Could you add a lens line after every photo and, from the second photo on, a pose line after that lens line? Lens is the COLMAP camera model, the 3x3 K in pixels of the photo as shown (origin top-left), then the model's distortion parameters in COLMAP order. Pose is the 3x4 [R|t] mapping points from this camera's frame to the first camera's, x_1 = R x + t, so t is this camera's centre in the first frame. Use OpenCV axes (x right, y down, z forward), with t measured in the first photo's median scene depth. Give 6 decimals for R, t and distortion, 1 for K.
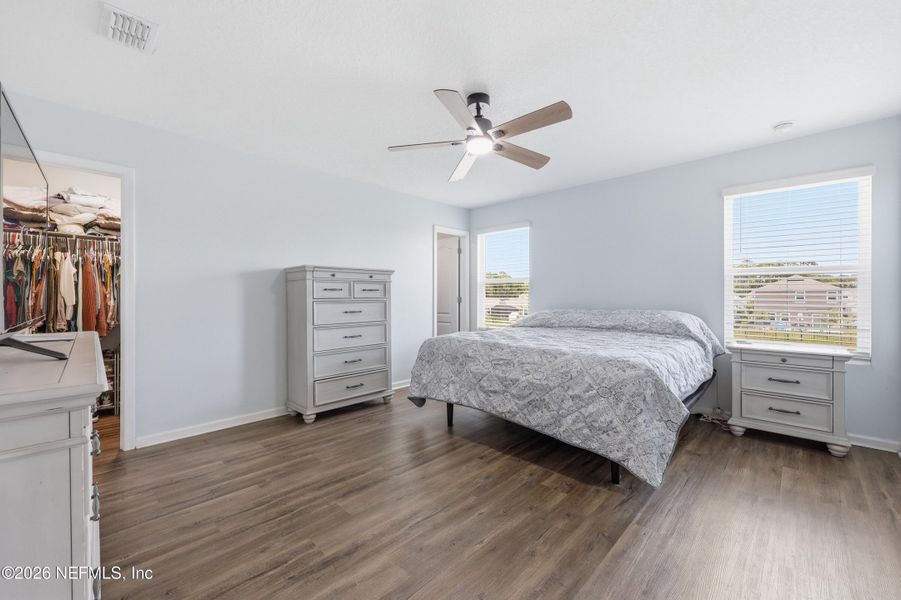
lens RADIAL K [[370.4, 0, 445.2], [0, 370.4, 299.7], [0, 0, 1]] dist [0.001100, -0.000107]
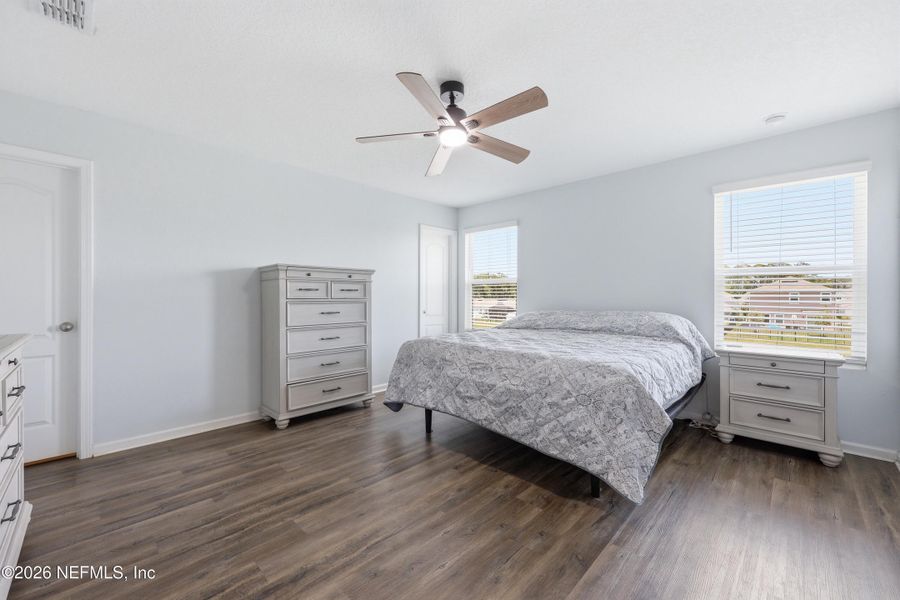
lens RADIAL K [[365.1, 0, 445.8], [0, 365.1, 299.7], [0, 0, 1]] dist [-0.001102, 0.000213]
pose [[0.999998, 0.001574, 0.000923, 0.074702], [-0.001574, 0.999999, -0.000671, -0.001518], [-0.000924, 0.000670, 0.999999, 0.072497]]
